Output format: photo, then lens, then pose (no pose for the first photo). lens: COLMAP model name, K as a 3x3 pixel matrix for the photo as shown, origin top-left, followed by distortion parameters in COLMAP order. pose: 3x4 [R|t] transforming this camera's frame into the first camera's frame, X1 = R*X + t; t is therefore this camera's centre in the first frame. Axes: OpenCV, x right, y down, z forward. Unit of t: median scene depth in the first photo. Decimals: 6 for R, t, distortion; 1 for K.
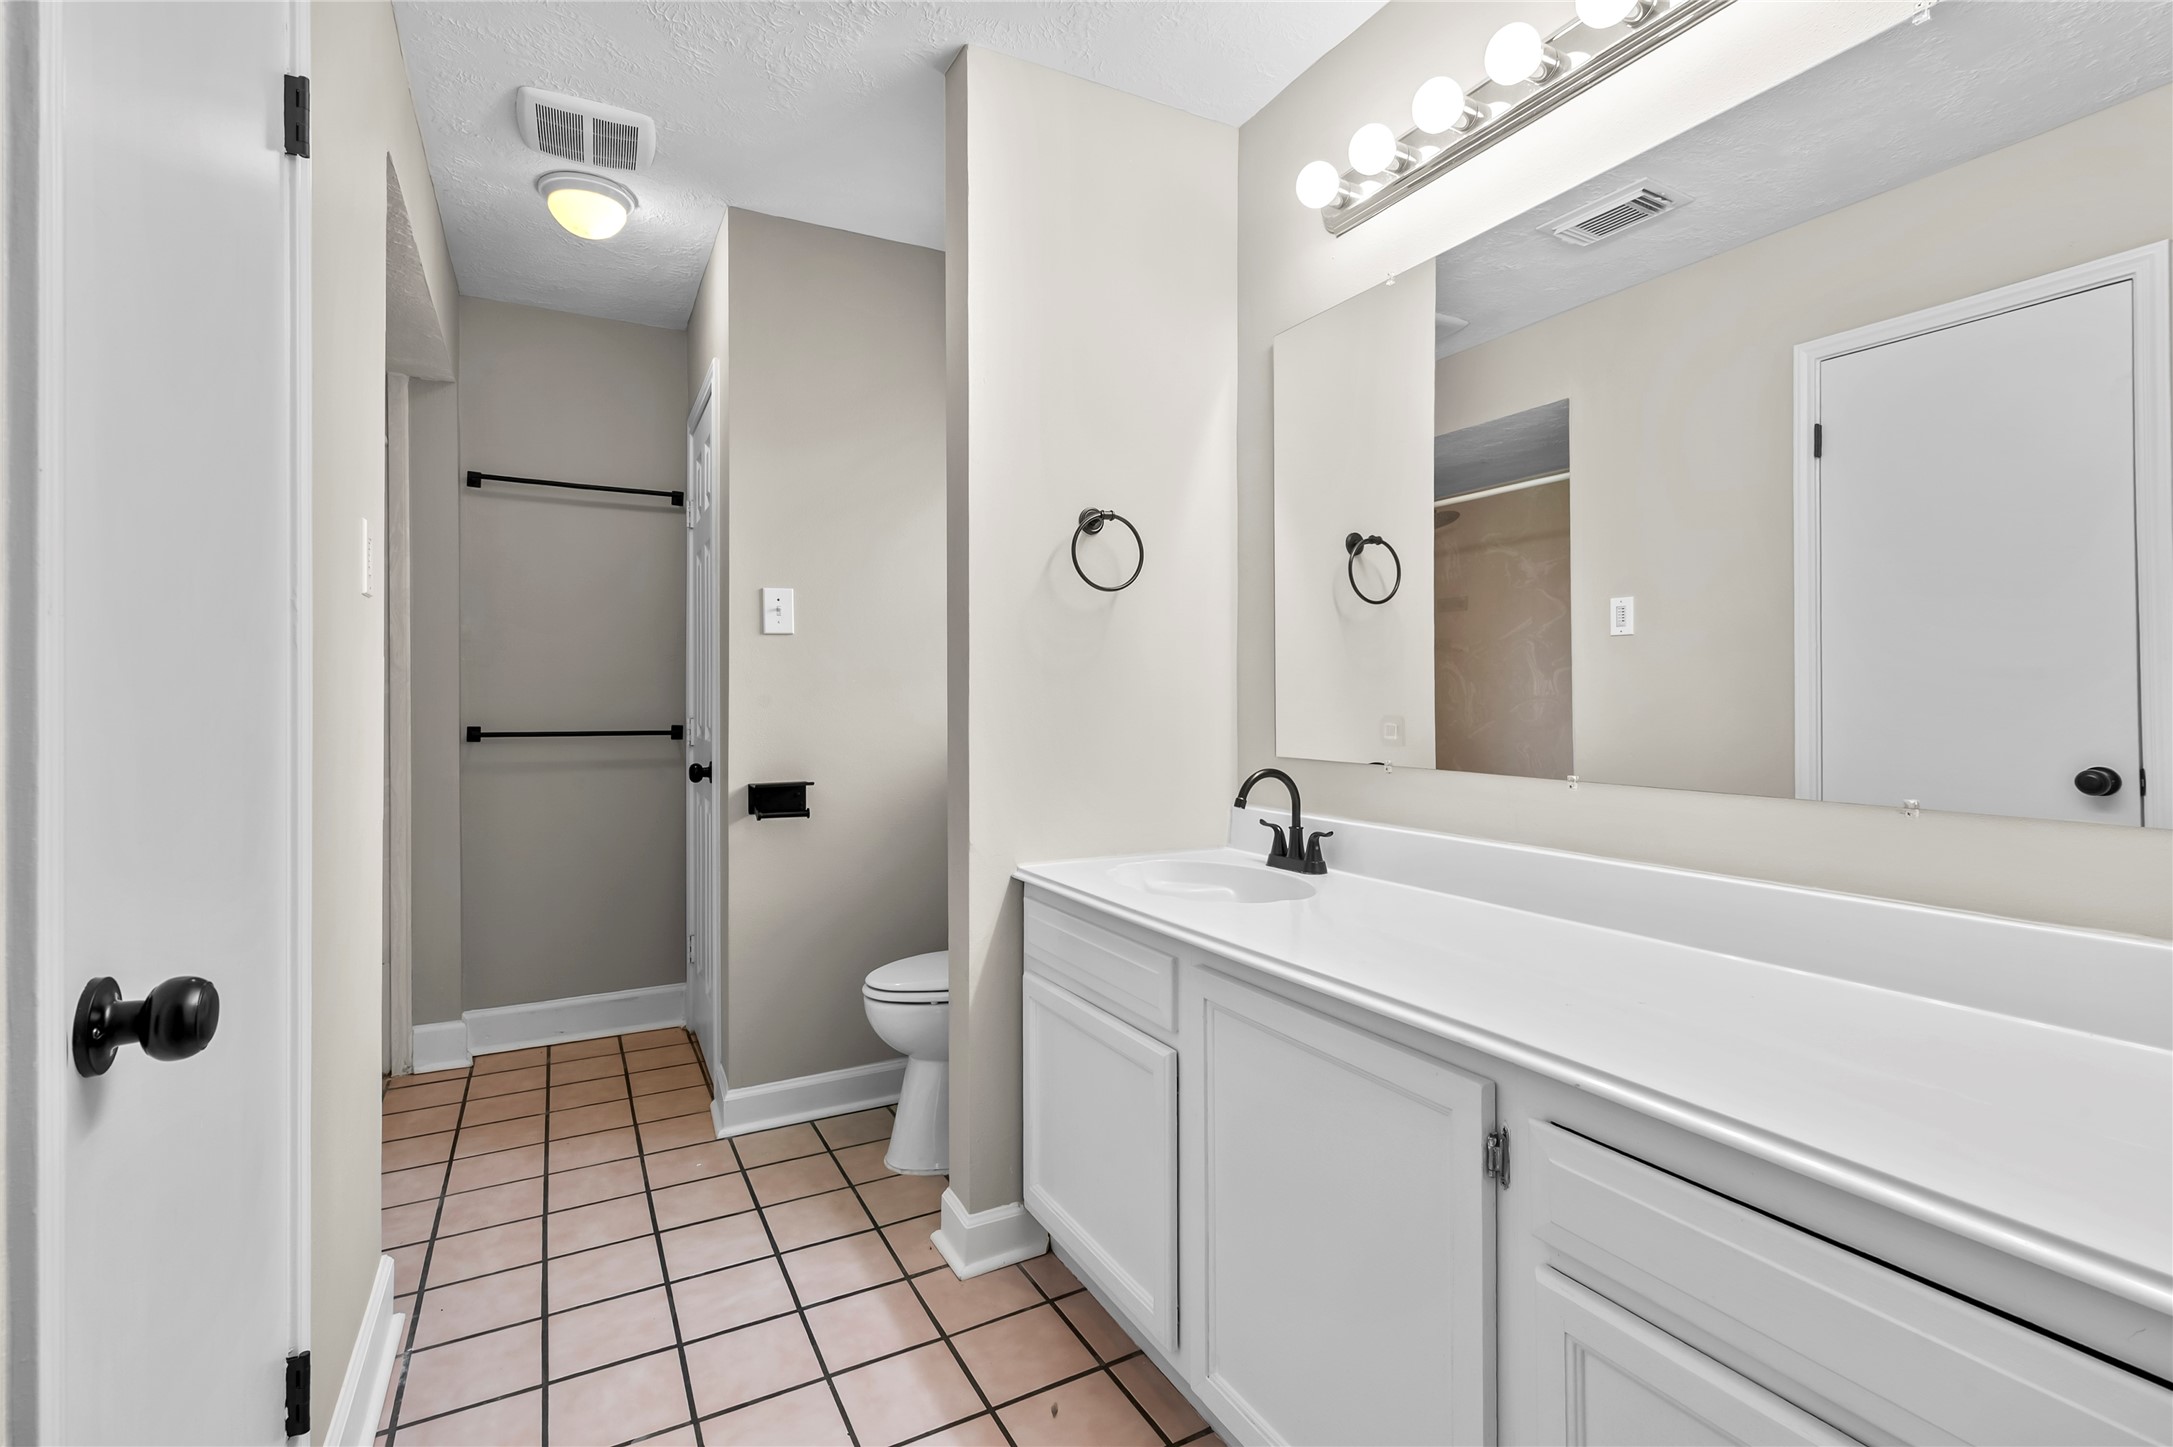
lens RADIAL K [[1001.9, 0, 1094.3], [0, 1001.9, 690.1], [0, 0, 1]] dist [0.001669, 0.000034]
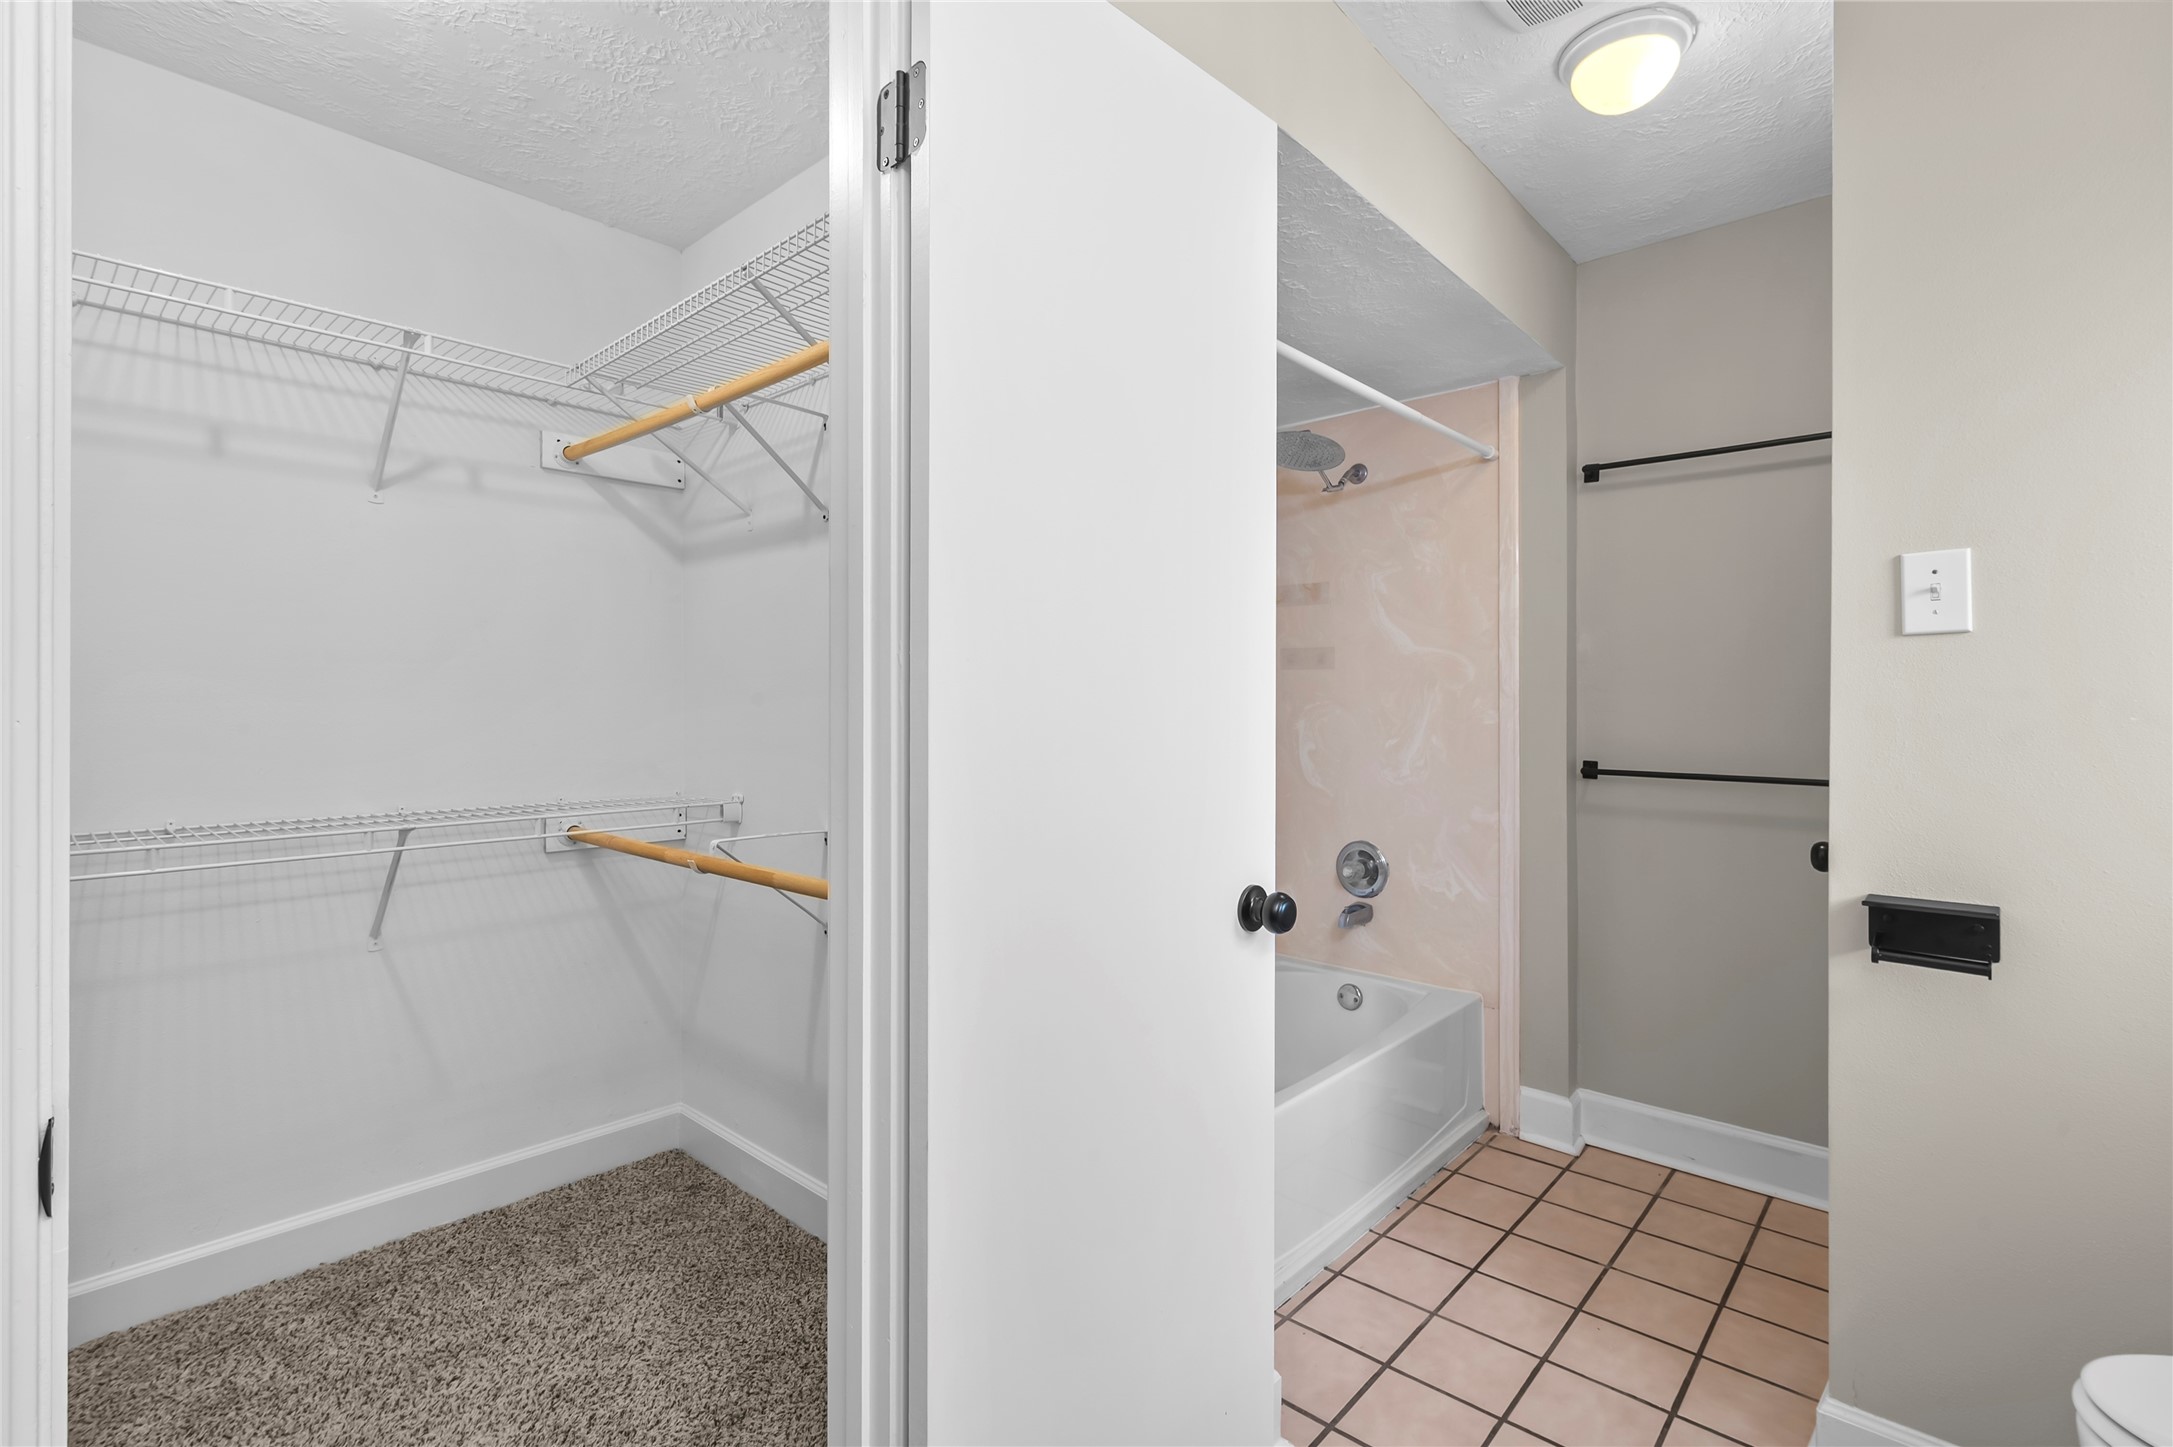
lens RADIAL K [[975.6, 0, 1130.9], [0, 975.6, 703.2], [0, 0, 1]] dist [0.001147, 0.000072]
pose [[0.326767, 0.004864, -0.945092, 0.048444], [0.002248, 0.999980, 0.005924, -0.021792], [0.945102, -0.004060, 0.326750, 0.402142]]
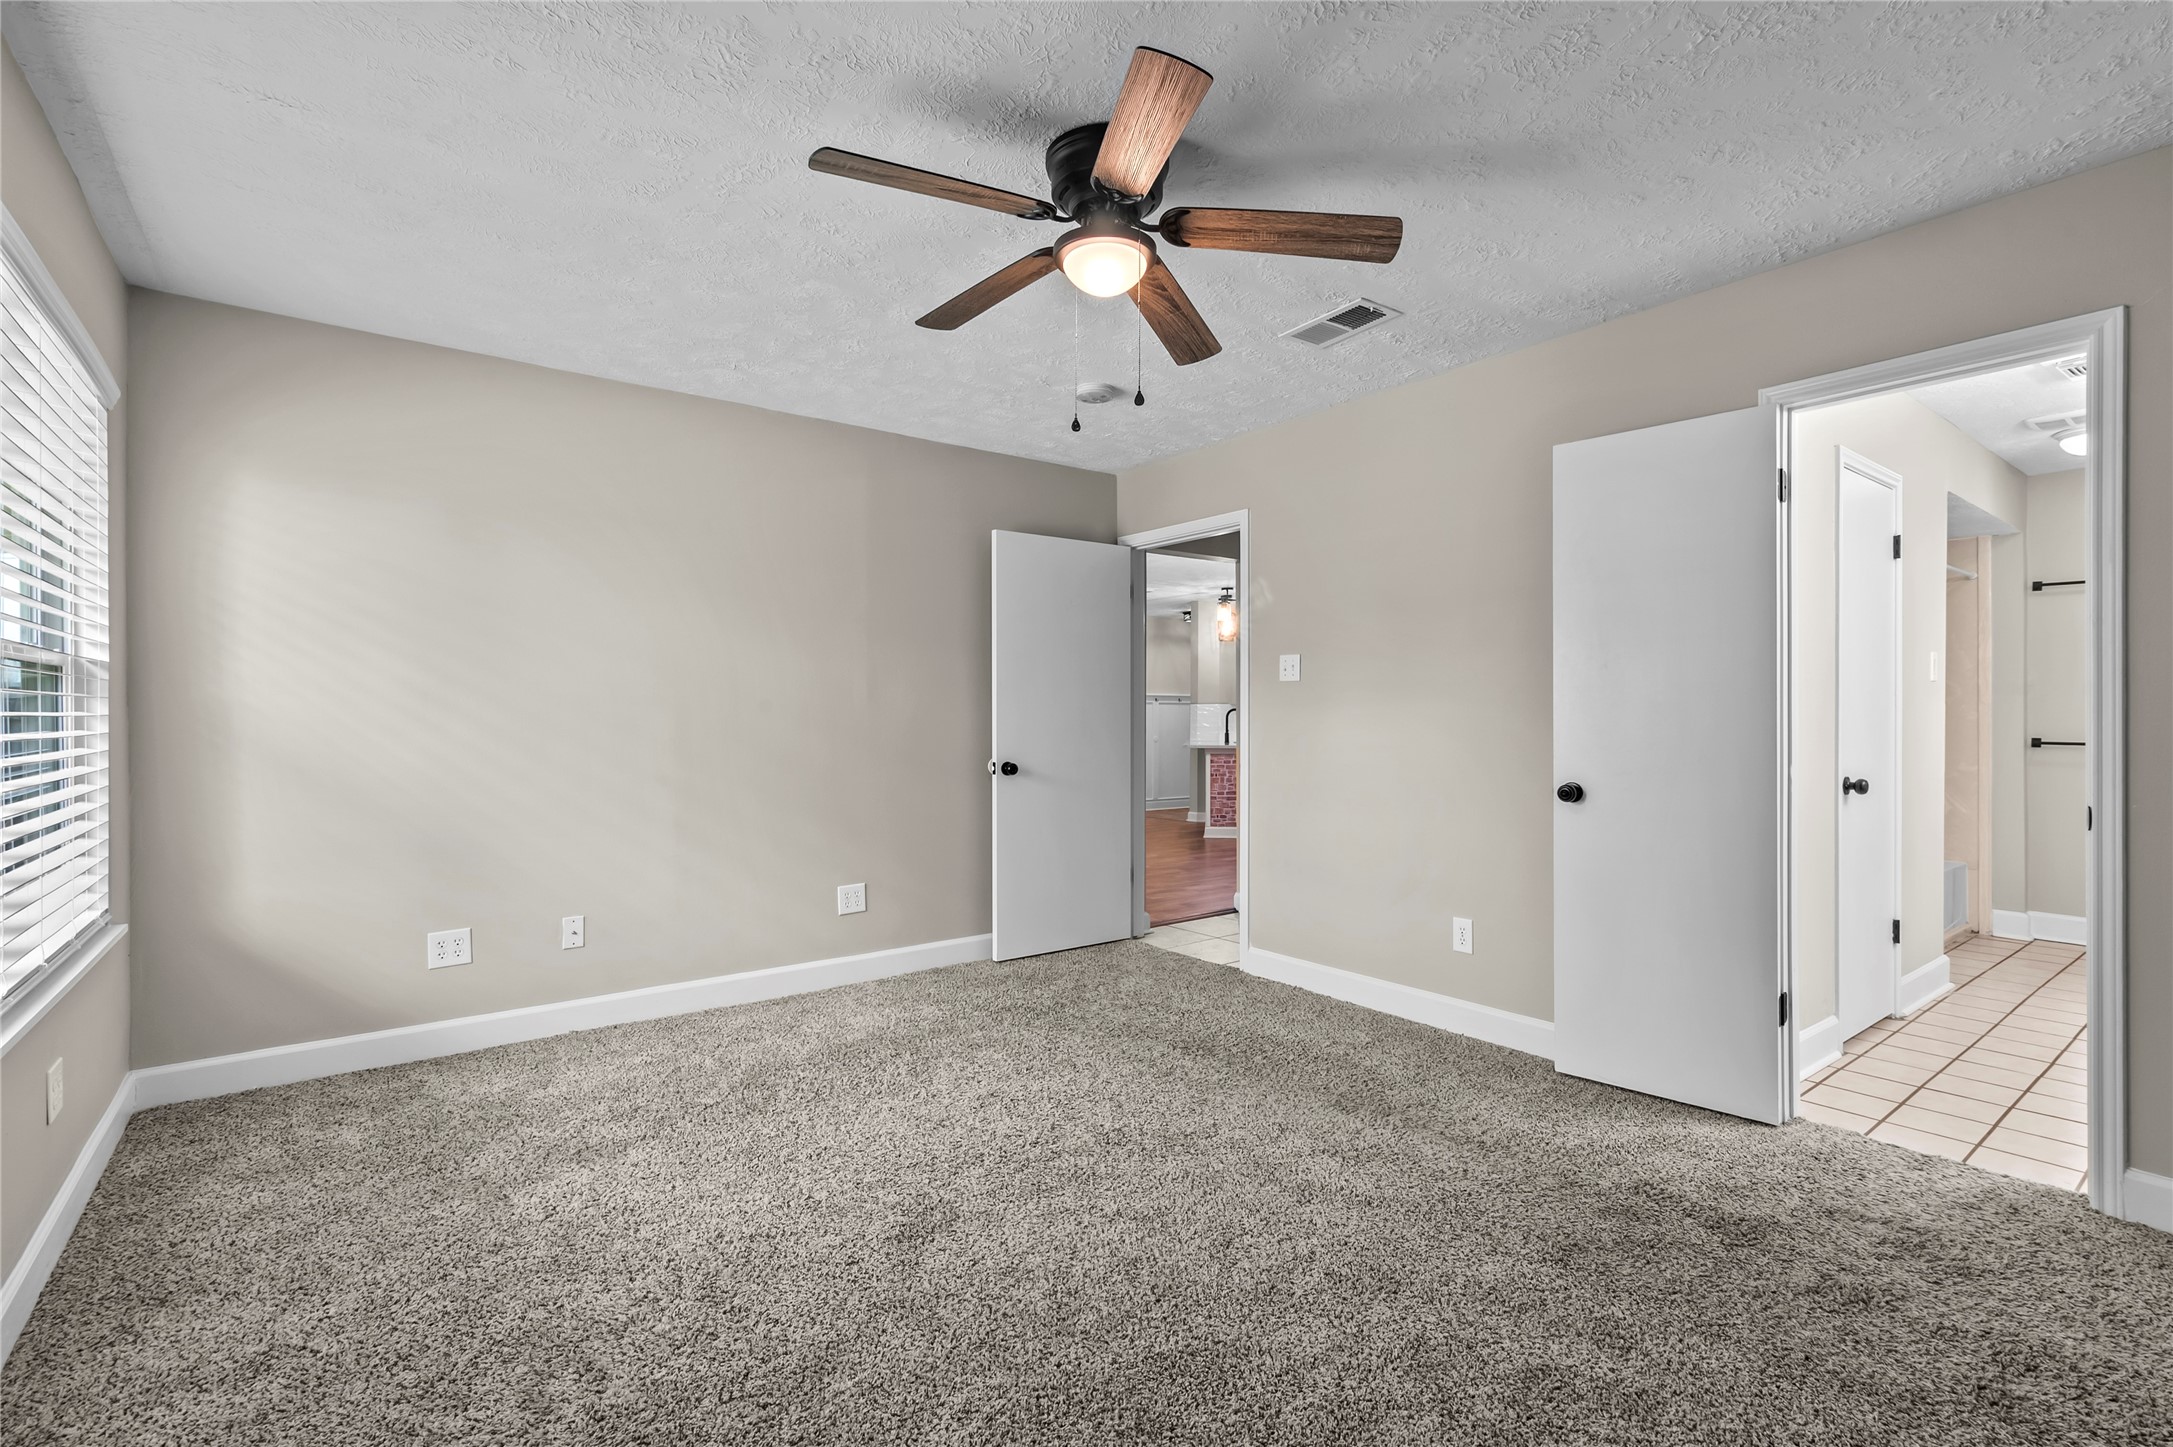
lens RADIAL K [[1001.9, 0, 1094.3], [0, 1001.9, 690.1], [0, 0, 1]] dist [0.001669, 0.000034]
pose [[0.166546, -0.004245, -0.986025, 0.837686], [-0.007934, 0.999953, -0.005646, -0.023357], [0.986002, 0.008764, 0.166504, -0.893120]]
